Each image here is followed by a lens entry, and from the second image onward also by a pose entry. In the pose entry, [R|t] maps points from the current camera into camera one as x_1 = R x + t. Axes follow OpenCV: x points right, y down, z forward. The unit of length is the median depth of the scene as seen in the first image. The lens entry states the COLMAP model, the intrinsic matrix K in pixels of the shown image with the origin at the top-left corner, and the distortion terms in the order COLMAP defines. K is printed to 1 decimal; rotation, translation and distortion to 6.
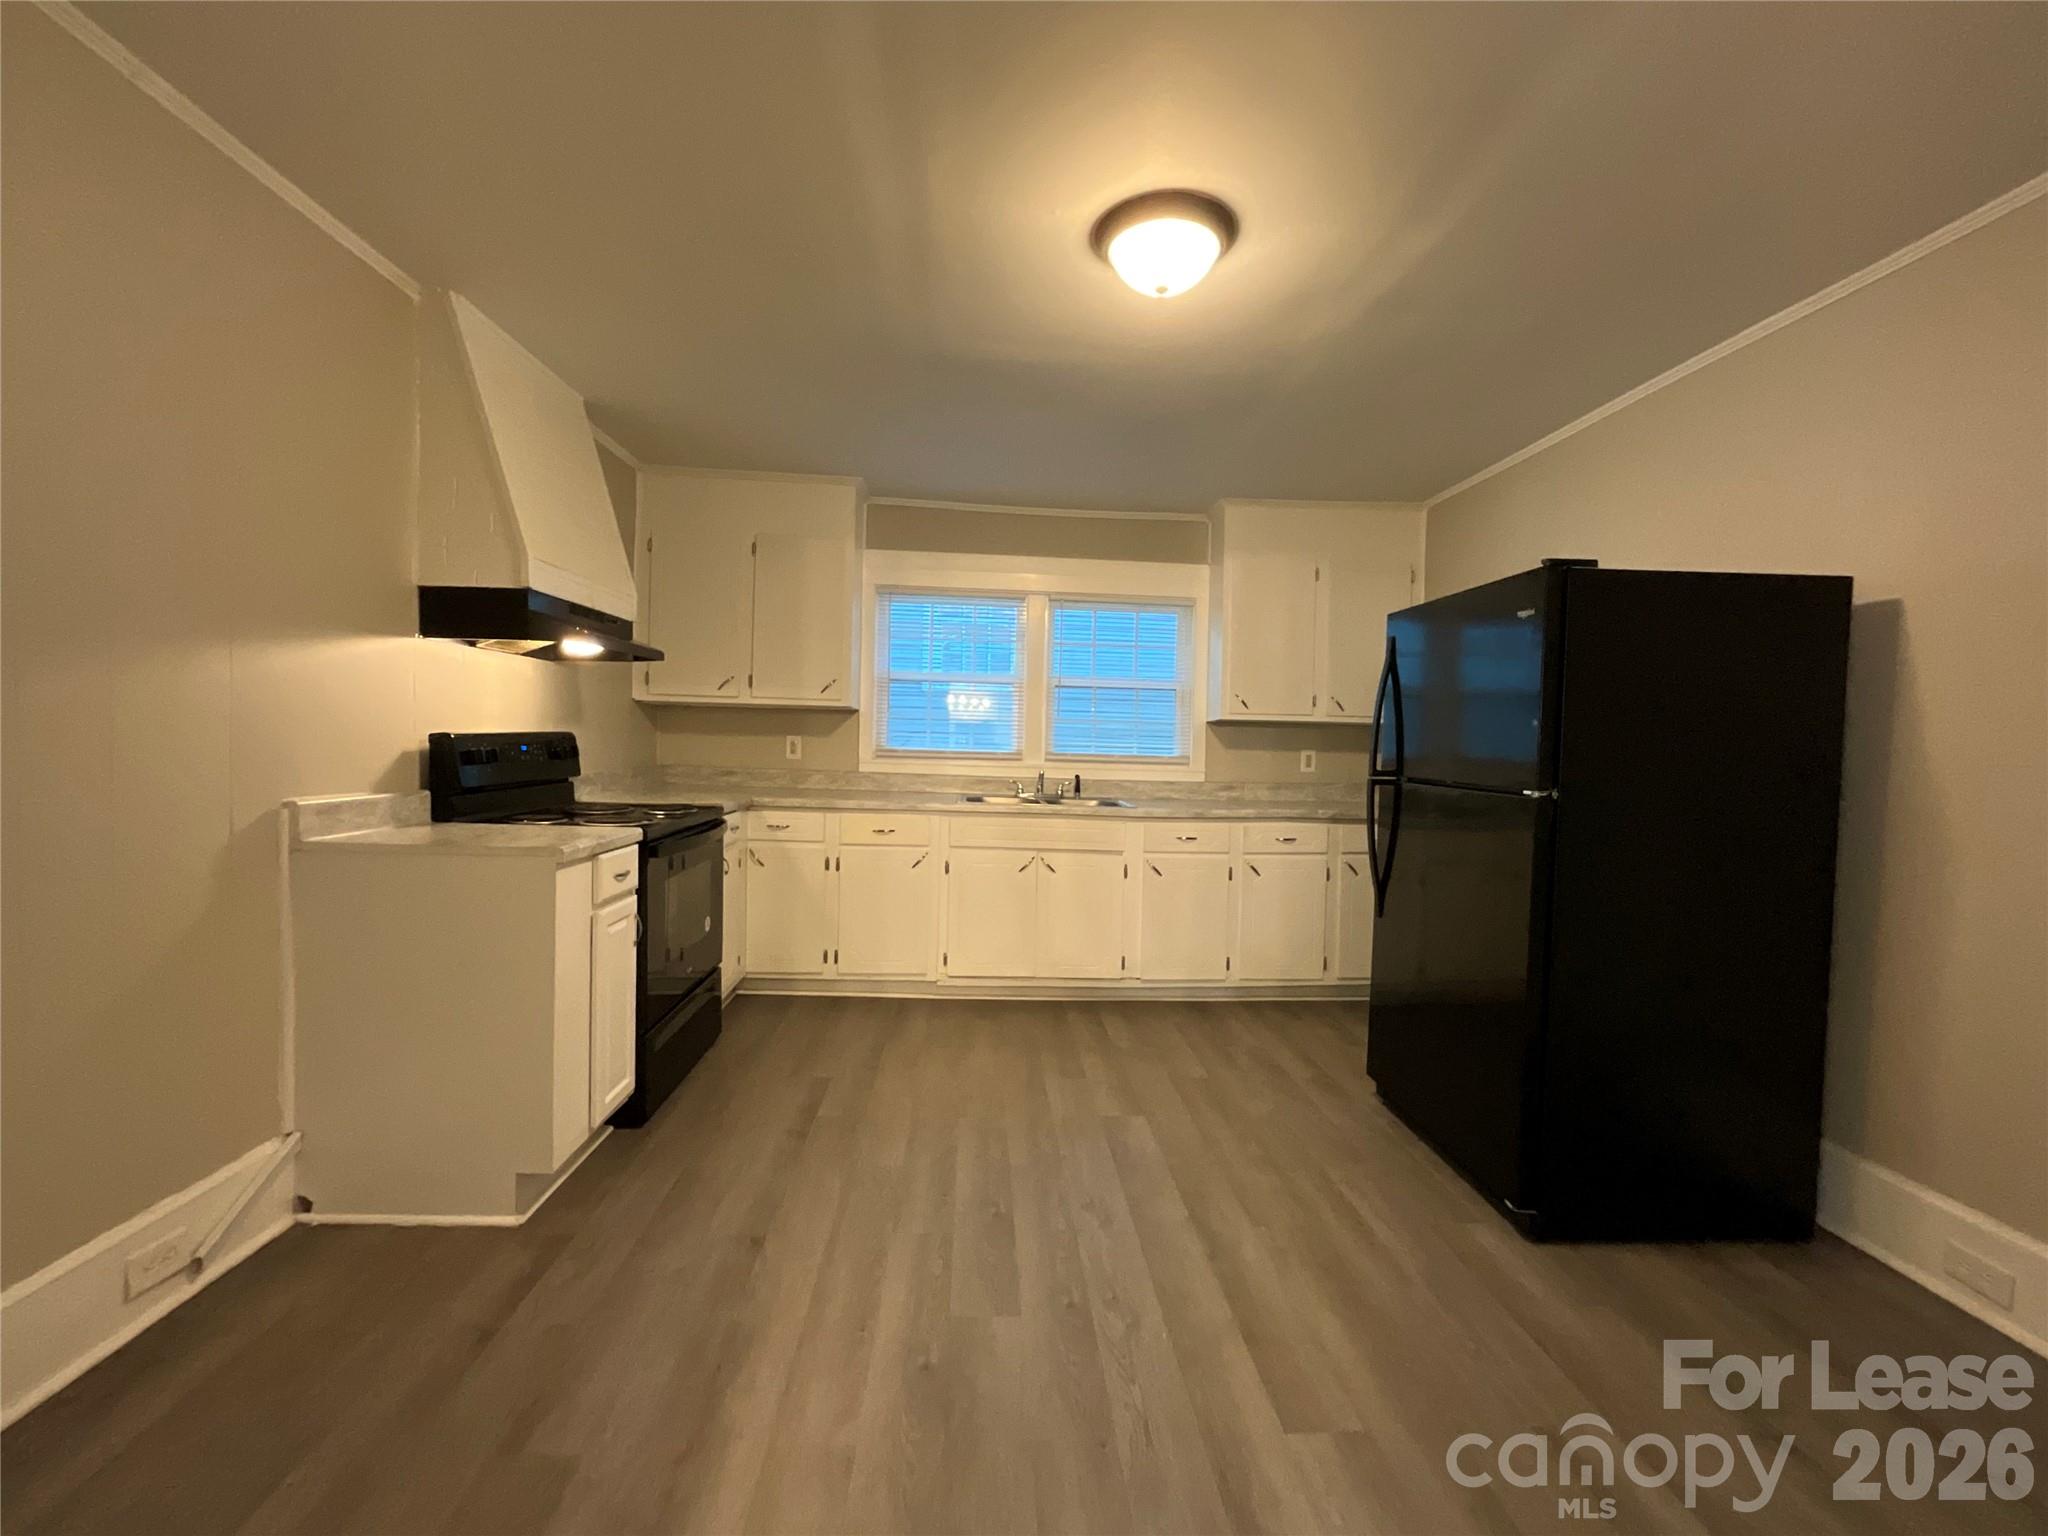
lens RADIAL K [[830.5, 0, 1028.9], [0, 830.5, 767.5], [0, 0, 1]] dist [-0.000419, 0.000565]
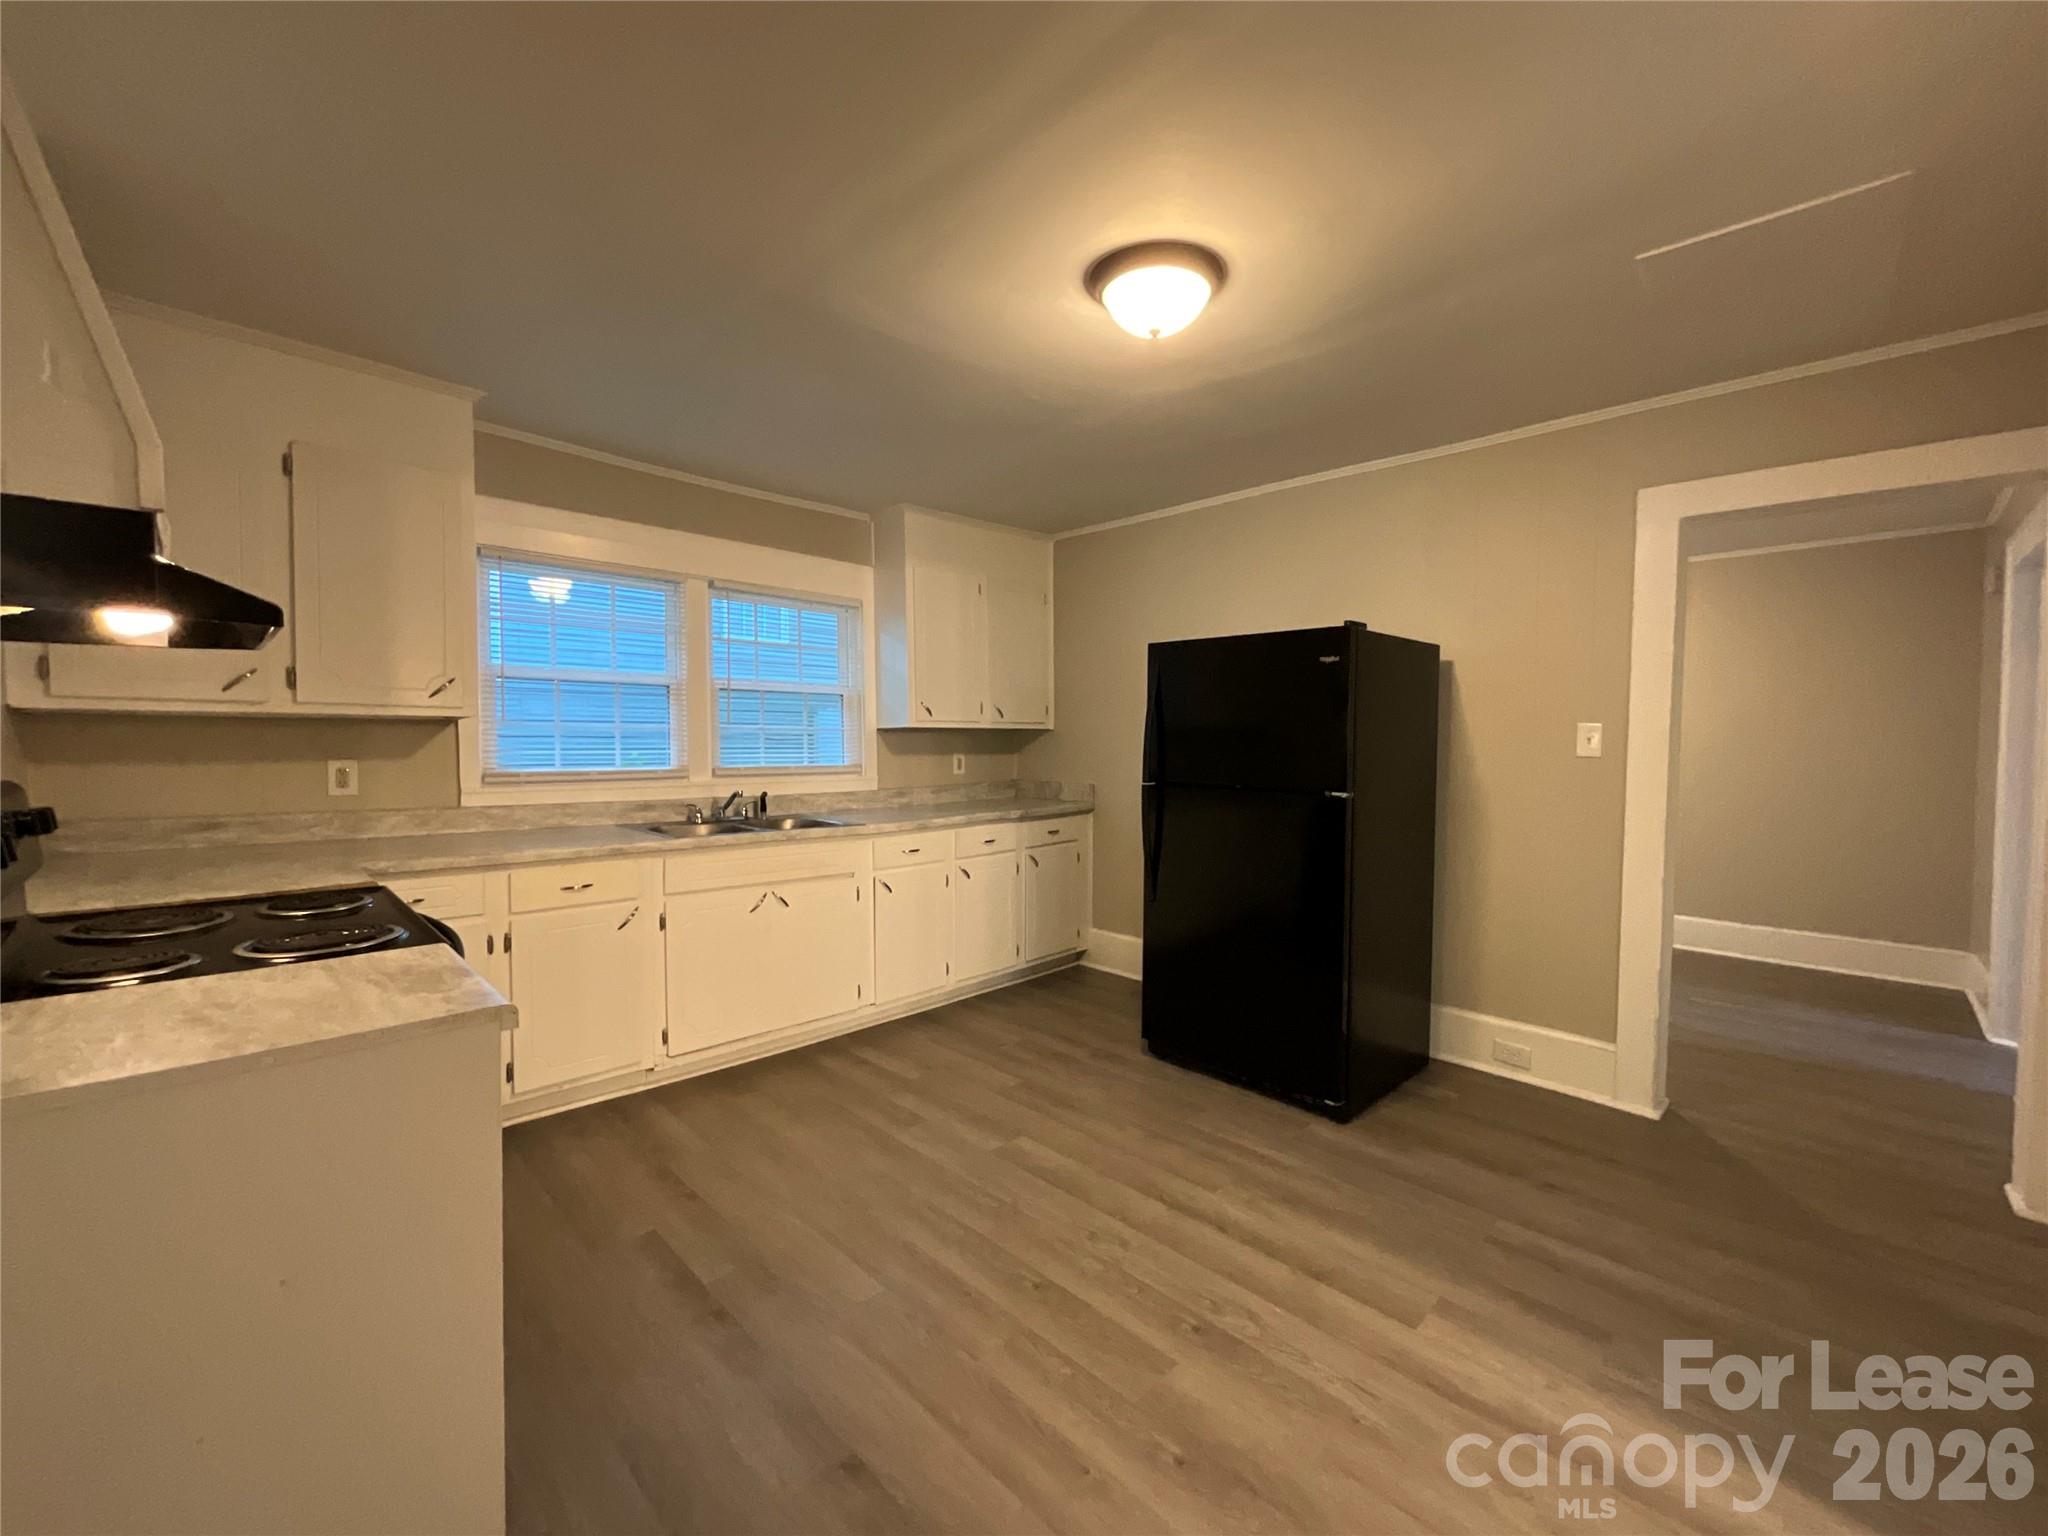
lens RADIAL K [[830.5, 0, 1028.9], [0, 830.5, 767.5], [0, 0, 1]] dist [-0.000419, 0.000565]
pose [[0.749979, -0.045779, 0.659875, -0.345449], [0.034819, 0.998951, 0.029729, -0.036778], [-0.660544, 0.000680, 0.750787, 0.170976]]
